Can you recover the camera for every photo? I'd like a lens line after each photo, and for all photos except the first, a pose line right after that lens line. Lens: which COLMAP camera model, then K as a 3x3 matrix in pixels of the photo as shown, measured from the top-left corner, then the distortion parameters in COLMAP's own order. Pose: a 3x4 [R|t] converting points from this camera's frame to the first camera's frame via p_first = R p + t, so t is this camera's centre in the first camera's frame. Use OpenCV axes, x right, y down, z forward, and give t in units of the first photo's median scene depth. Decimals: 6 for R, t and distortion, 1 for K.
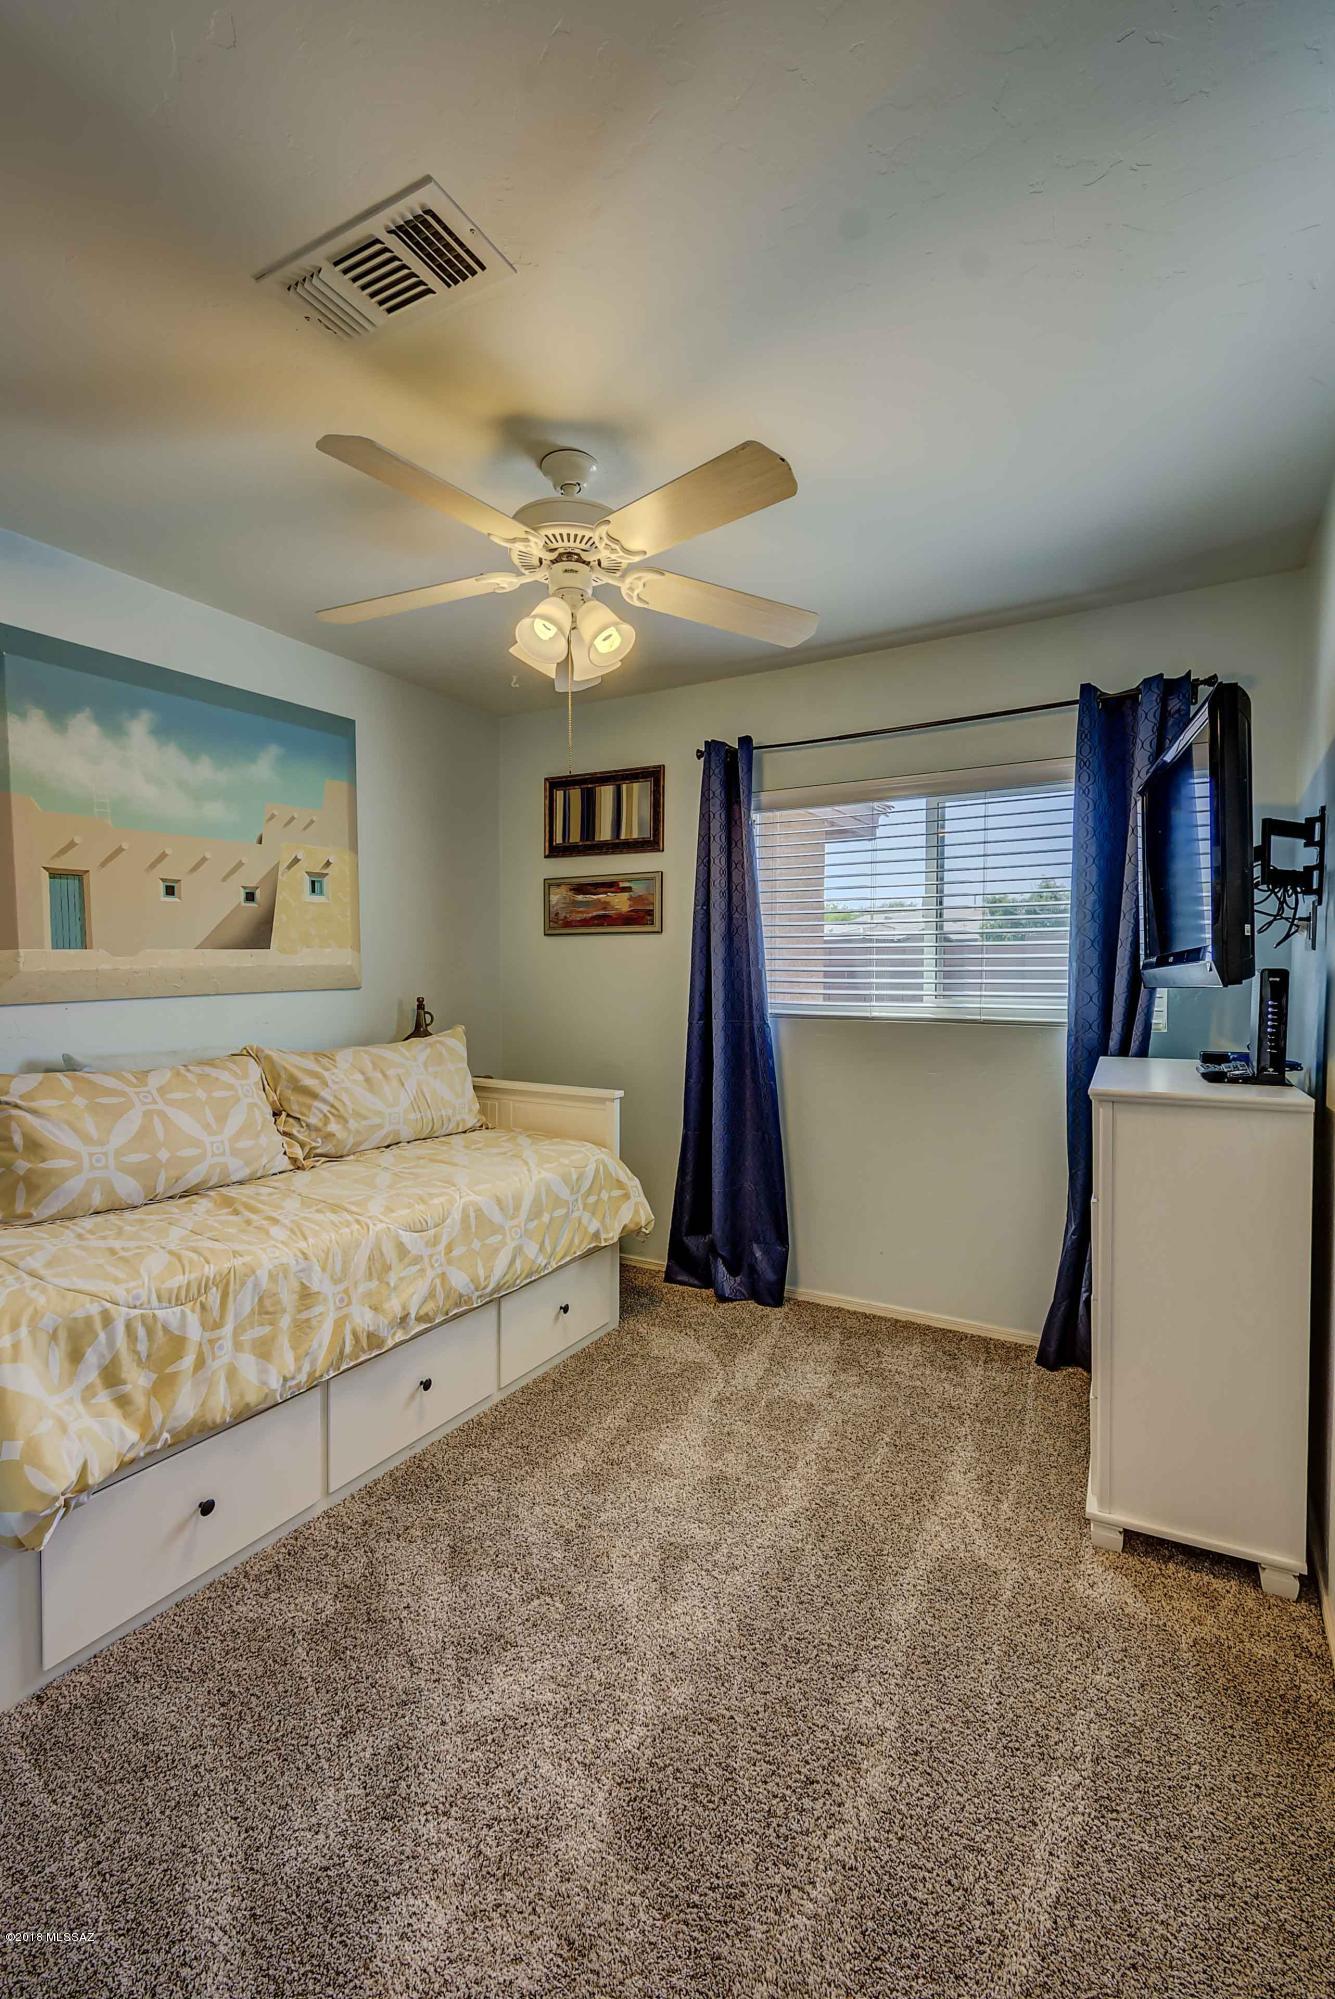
lens RADIAL K [[892.9, 0, 666.2], [0, 892.9, 1002.6], [0, 0, 1]] dist [0.016034, -0.004230]
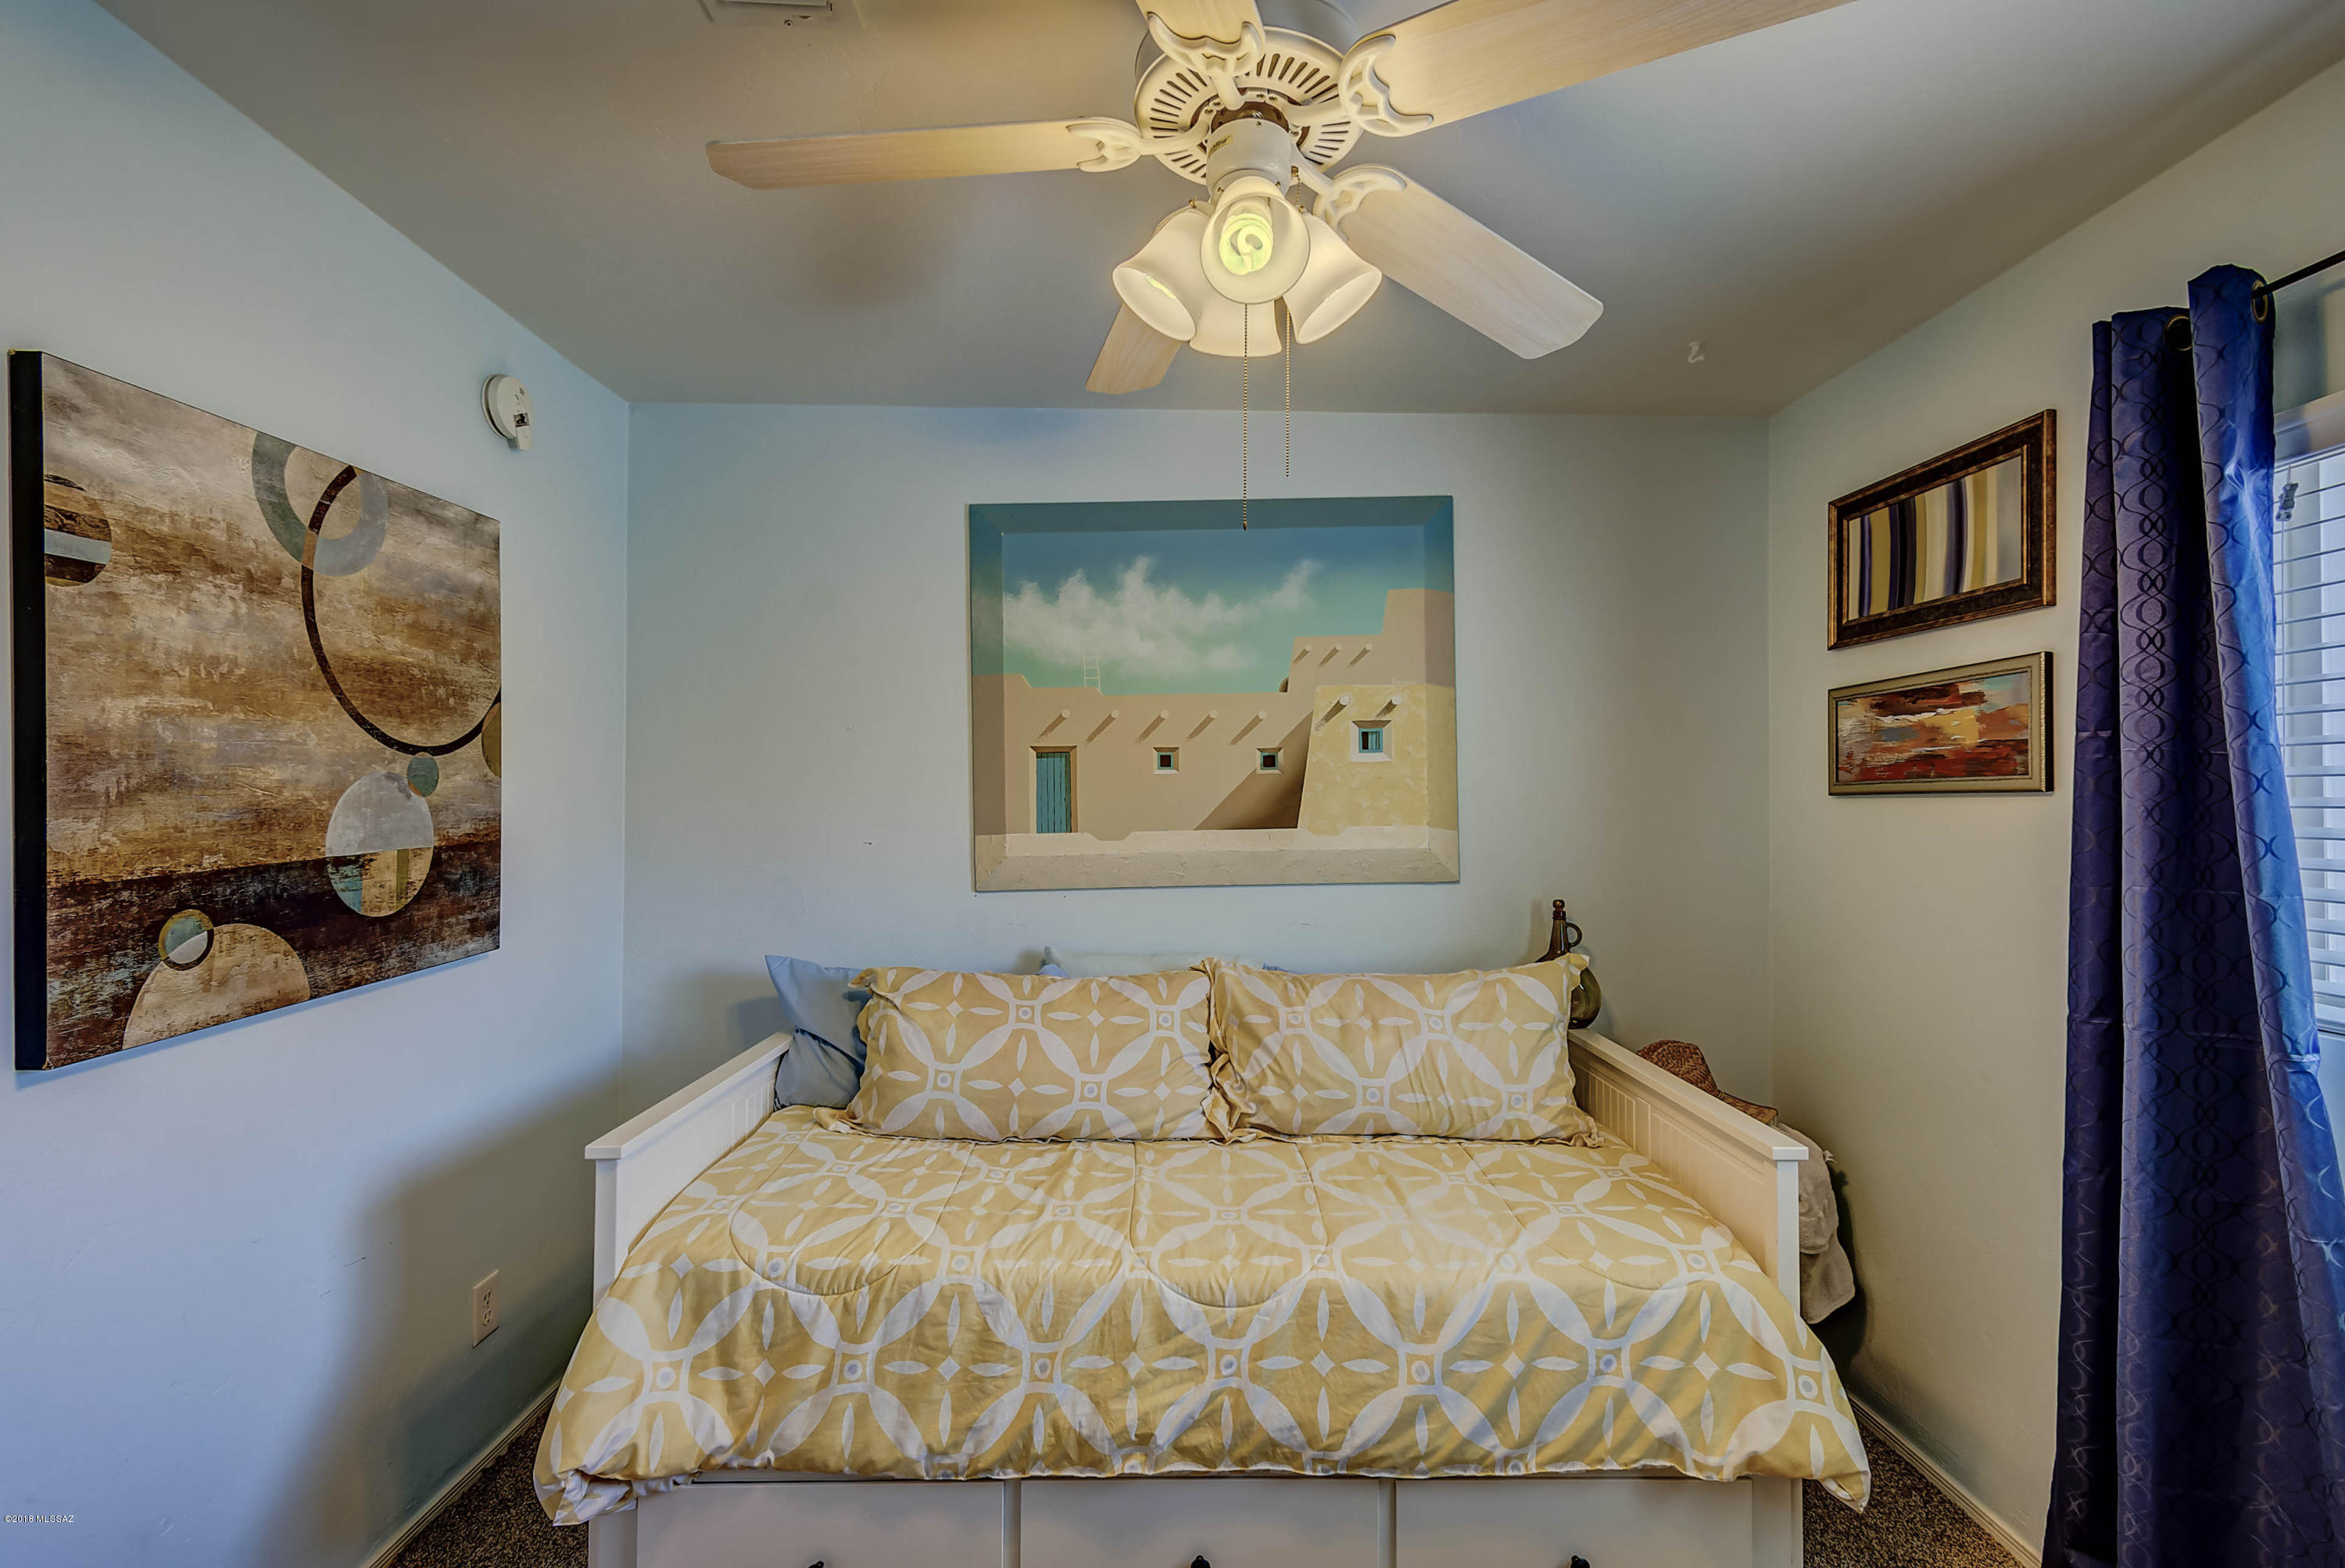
lens RADIAL K [[1049.3, 0, 1180.5], [0, 1049.3, 785.8], [0, 0, 1]] dist [0.011234, -0.000351]
pose [[0.510582, -0.016132, -0.859678, 0.300069], [-0.033338, 0.998701, -0.038541, -0.064503], [0.859183, 0.048338, 0.509381, 0.511948]]
